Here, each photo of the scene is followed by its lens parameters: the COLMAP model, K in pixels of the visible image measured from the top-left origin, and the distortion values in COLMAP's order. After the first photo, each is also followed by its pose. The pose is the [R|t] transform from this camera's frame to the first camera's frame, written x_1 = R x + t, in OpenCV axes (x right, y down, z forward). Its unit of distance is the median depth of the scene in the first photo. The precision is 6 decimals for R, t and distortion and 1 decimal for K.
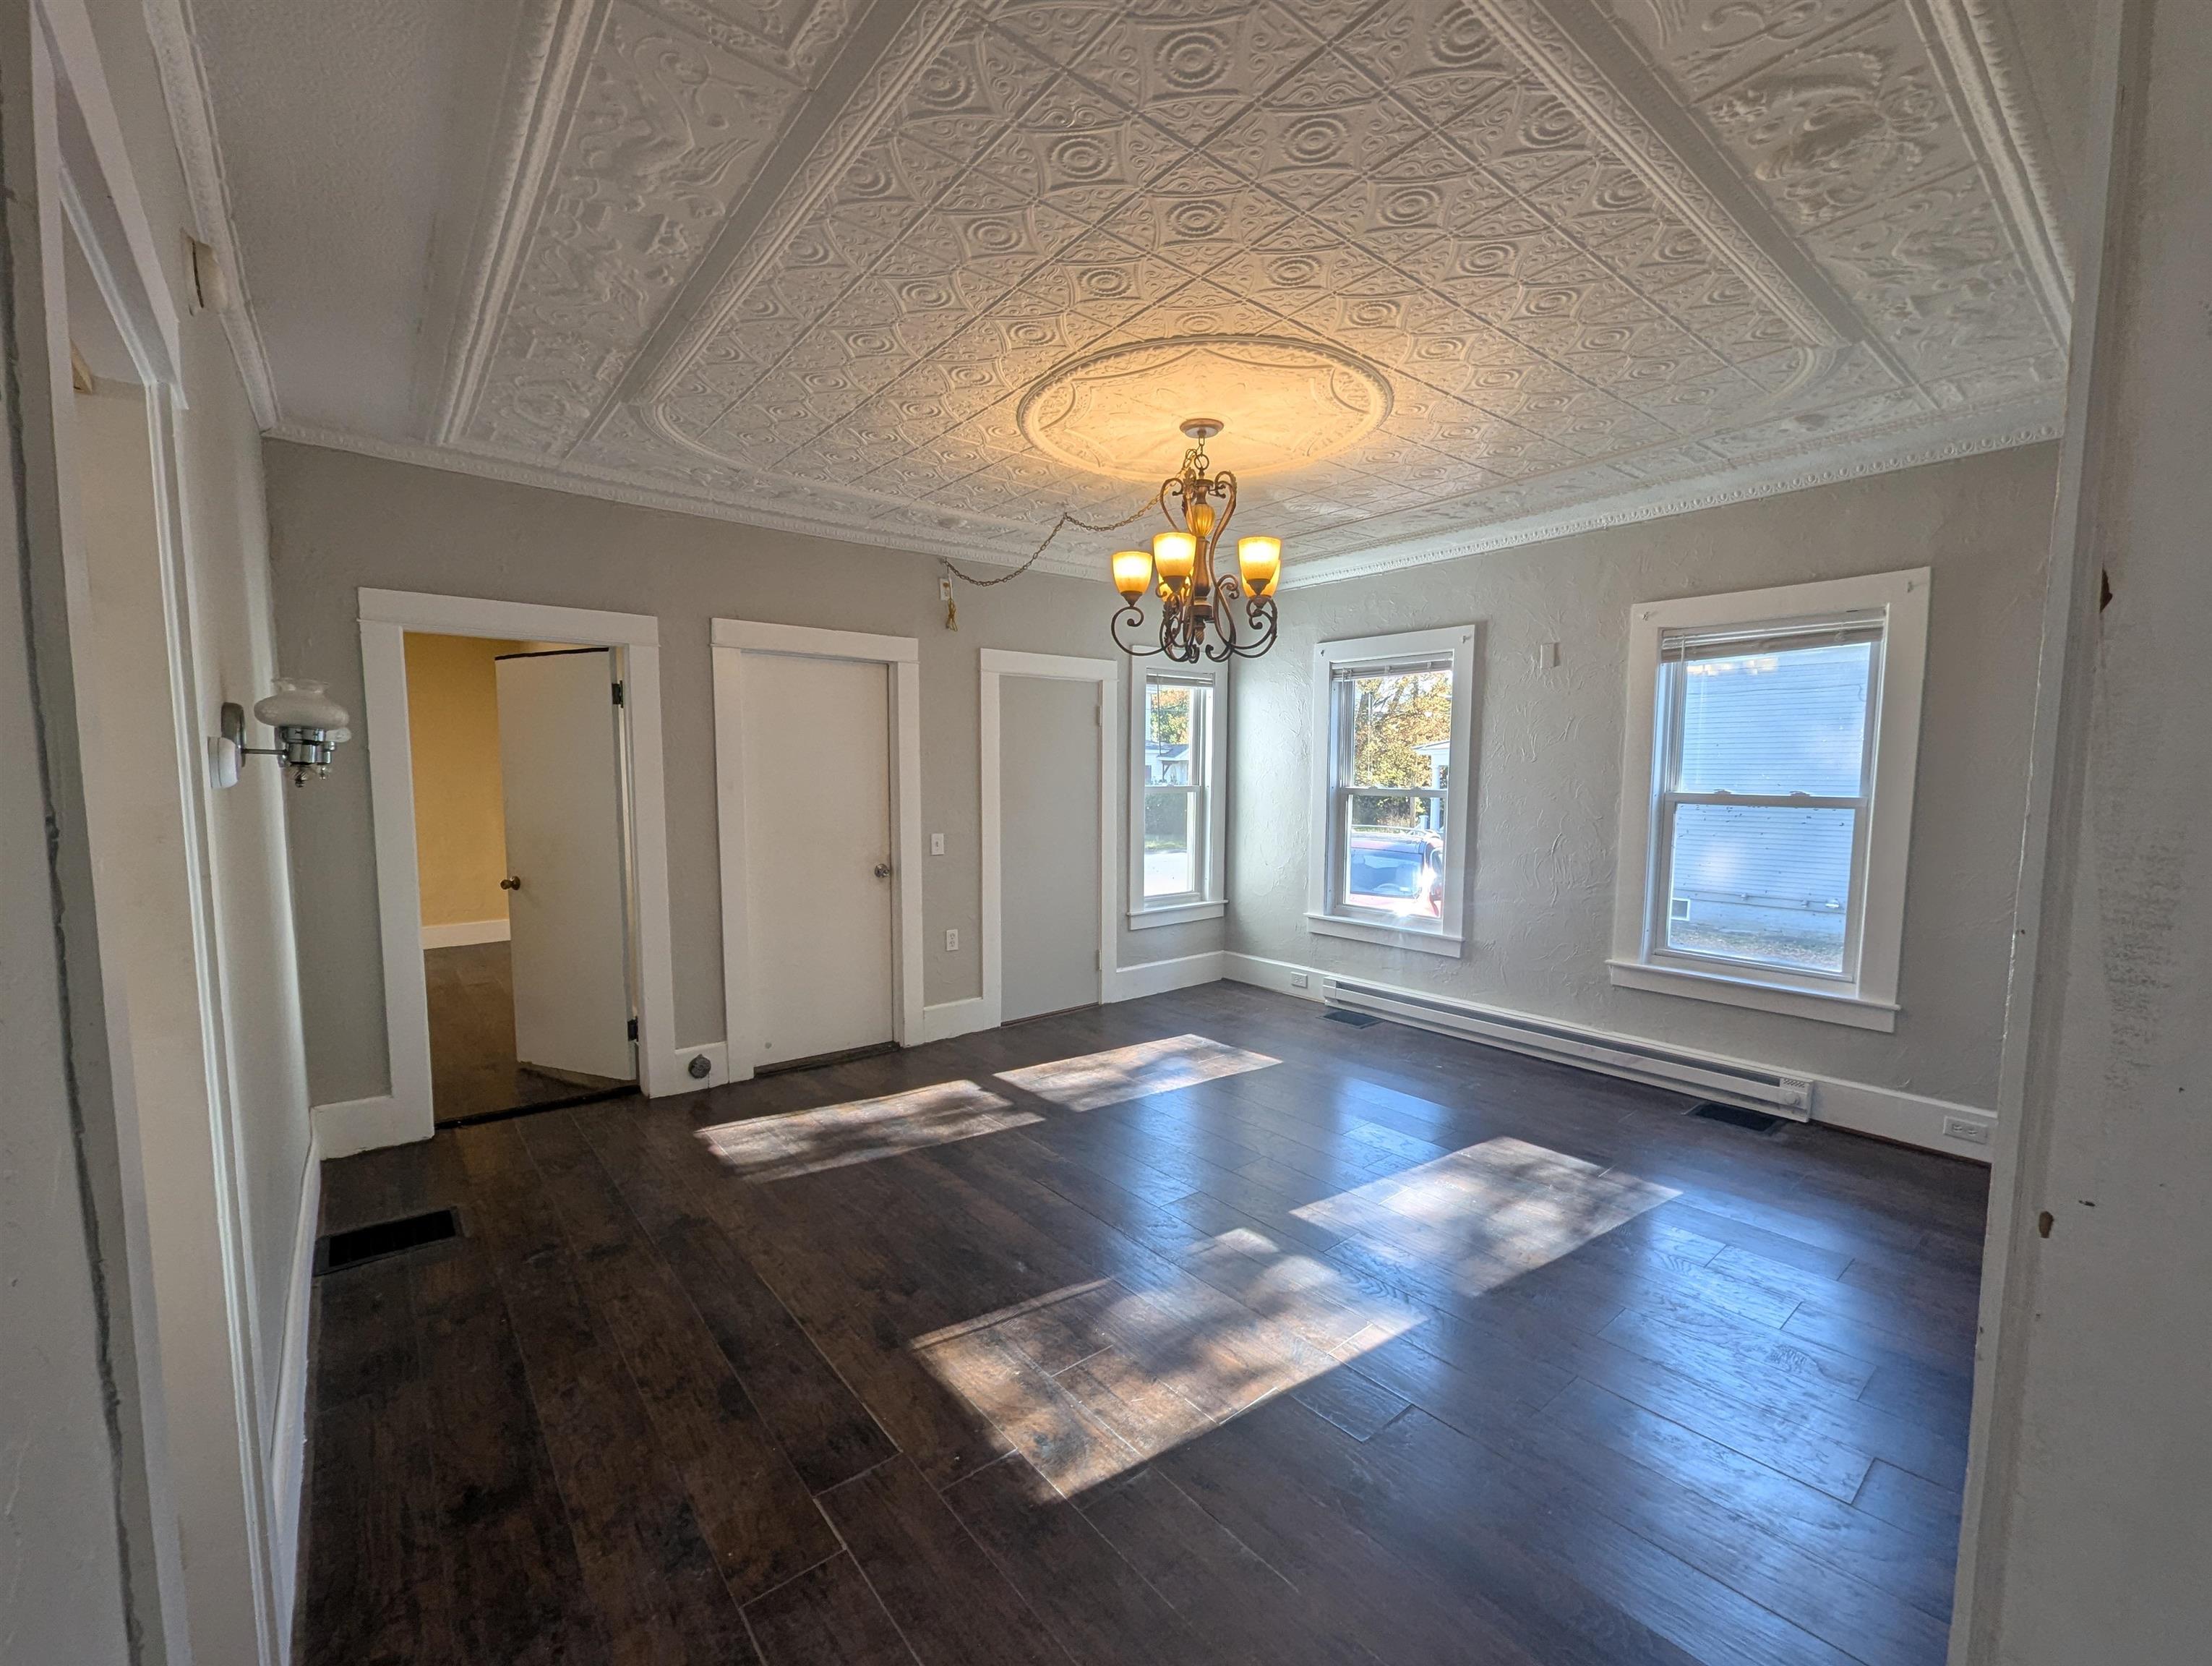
lens RADIAL K [[923.7, 0, 1121.0], [0, 923.7, 849.7], [0, 0, 1]] dist [-0.001609, 0.000171]
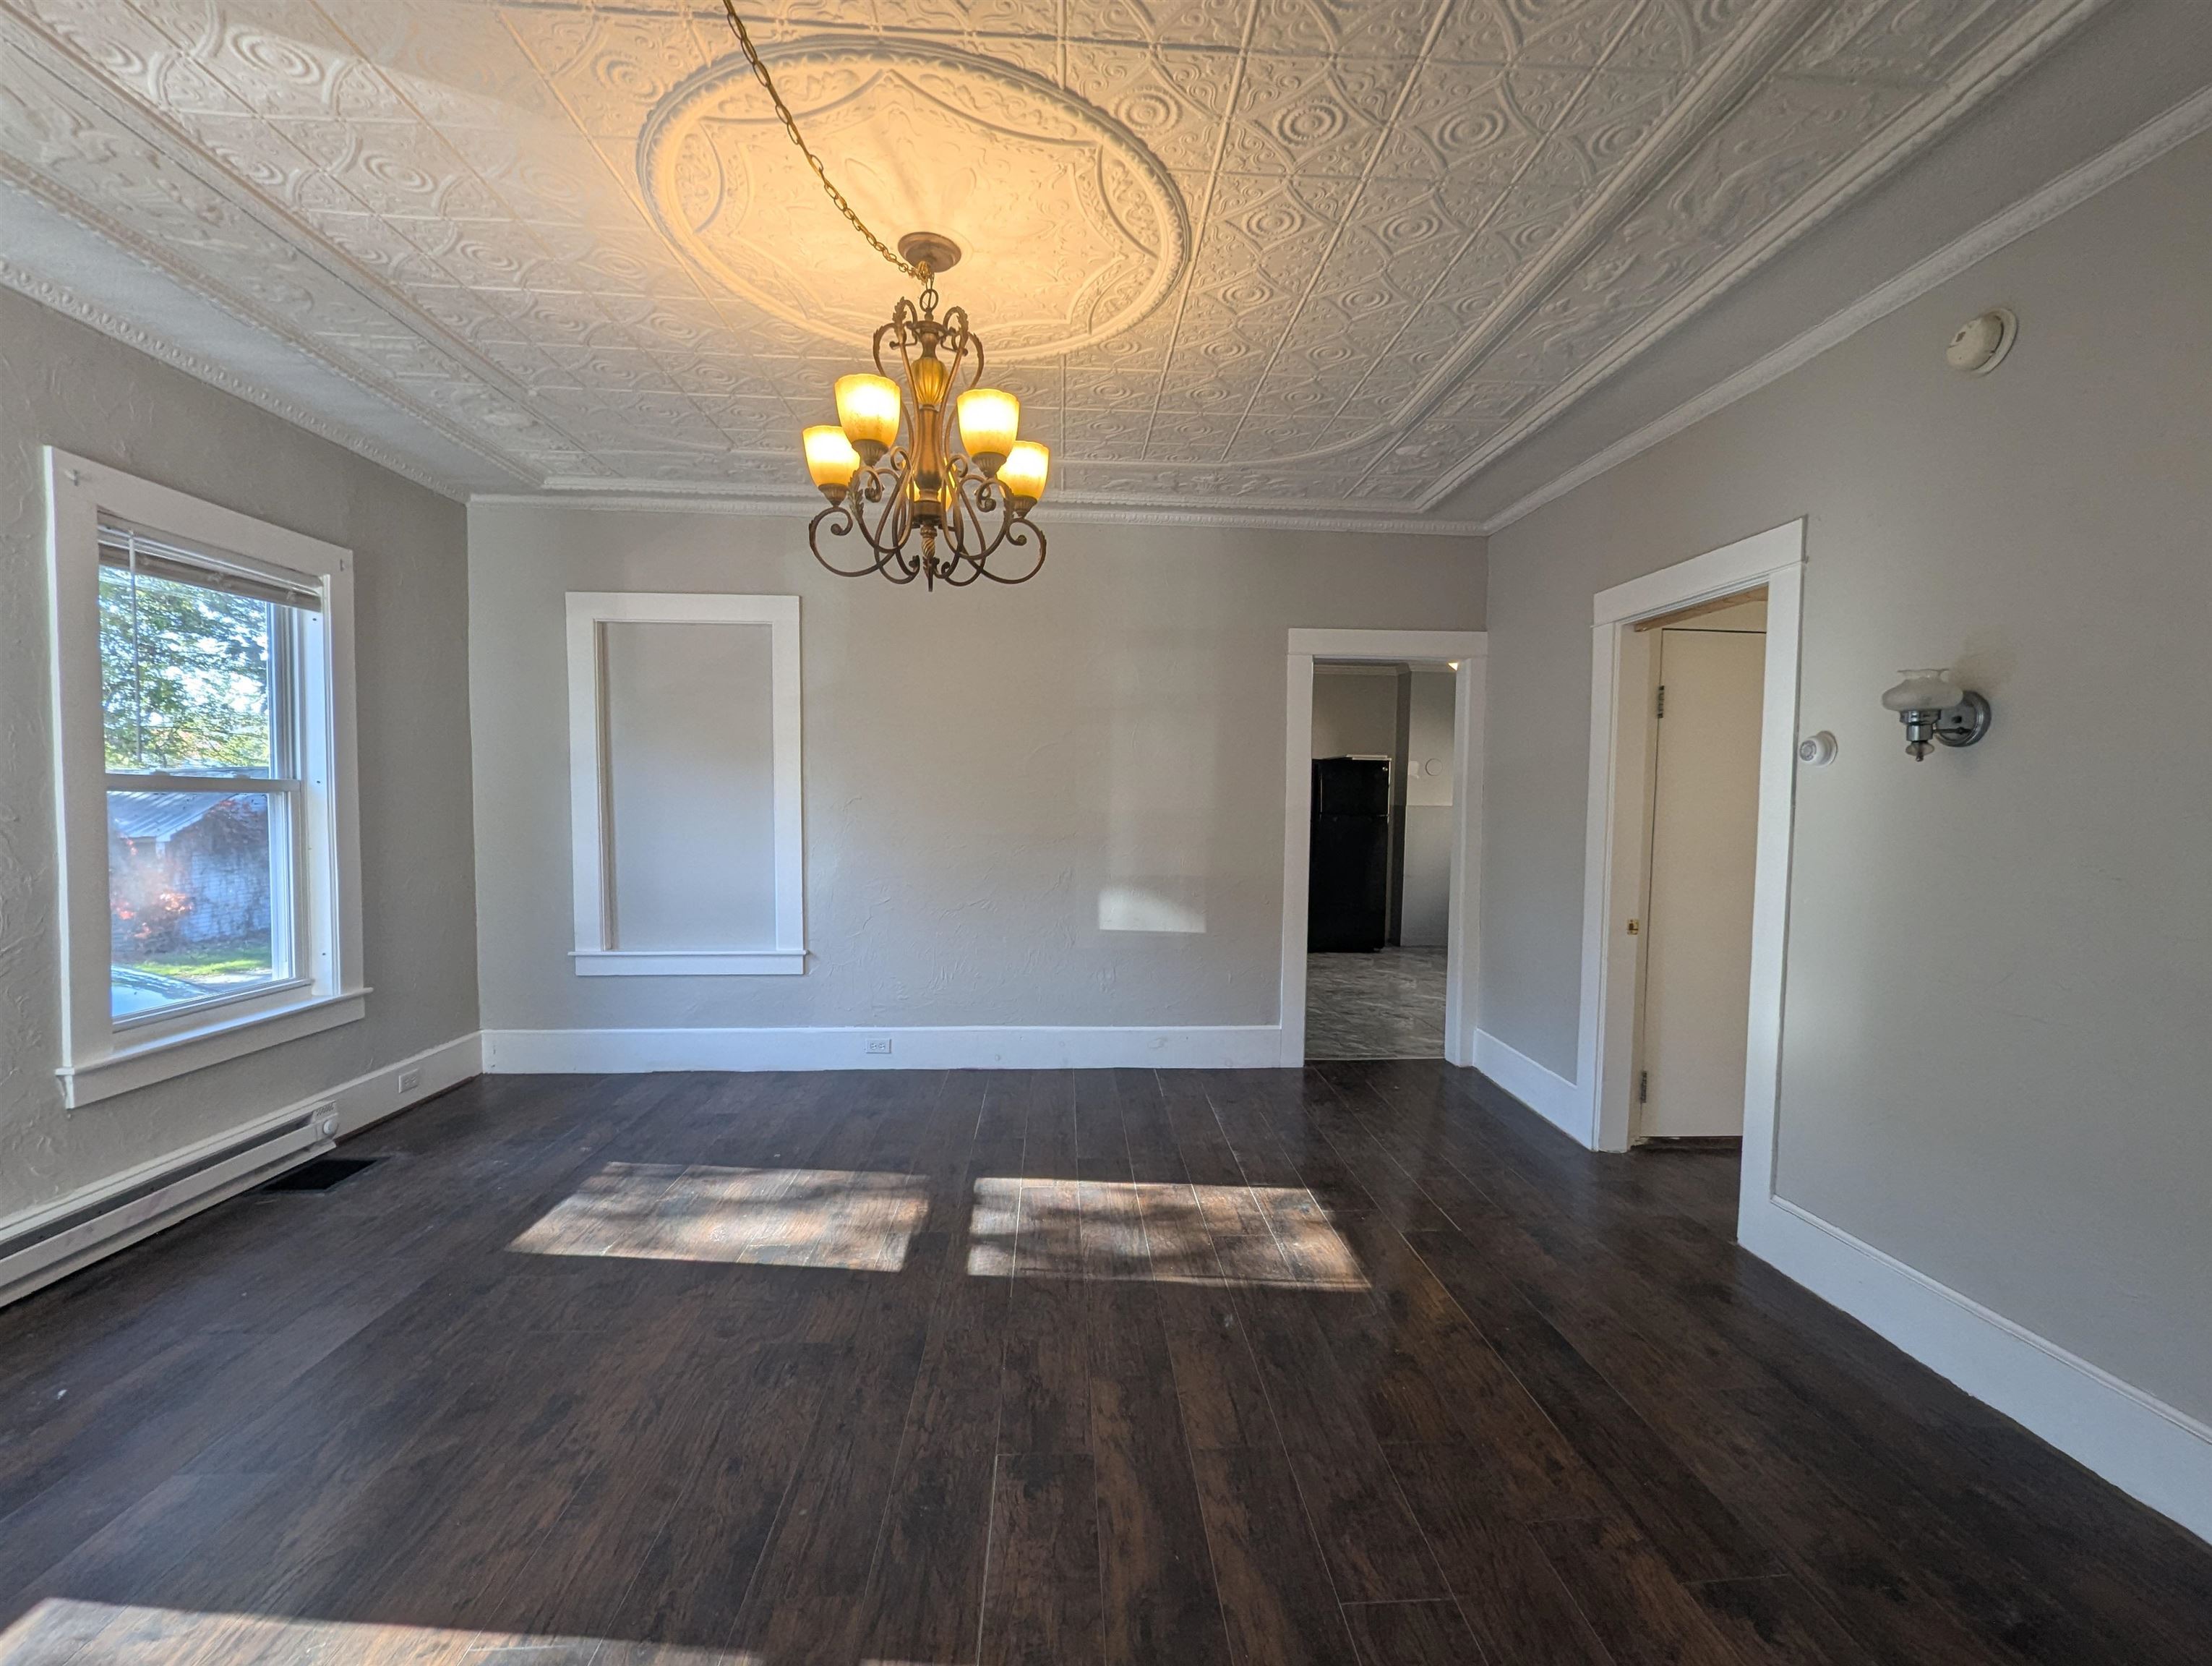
lens RADIAL K [[923.7, 0, 1121.0], [0, 923.7, 849.7], [0, 0, 1]] dist [-0.001609, 0.000171]
pose [[-0.807743, -0.039641, 0.588200, -0.464681], [0.043068, 0.991103, 0.125937, -0.082233], [-0.587959, 0.127058, -0.798850, 1.523905]]
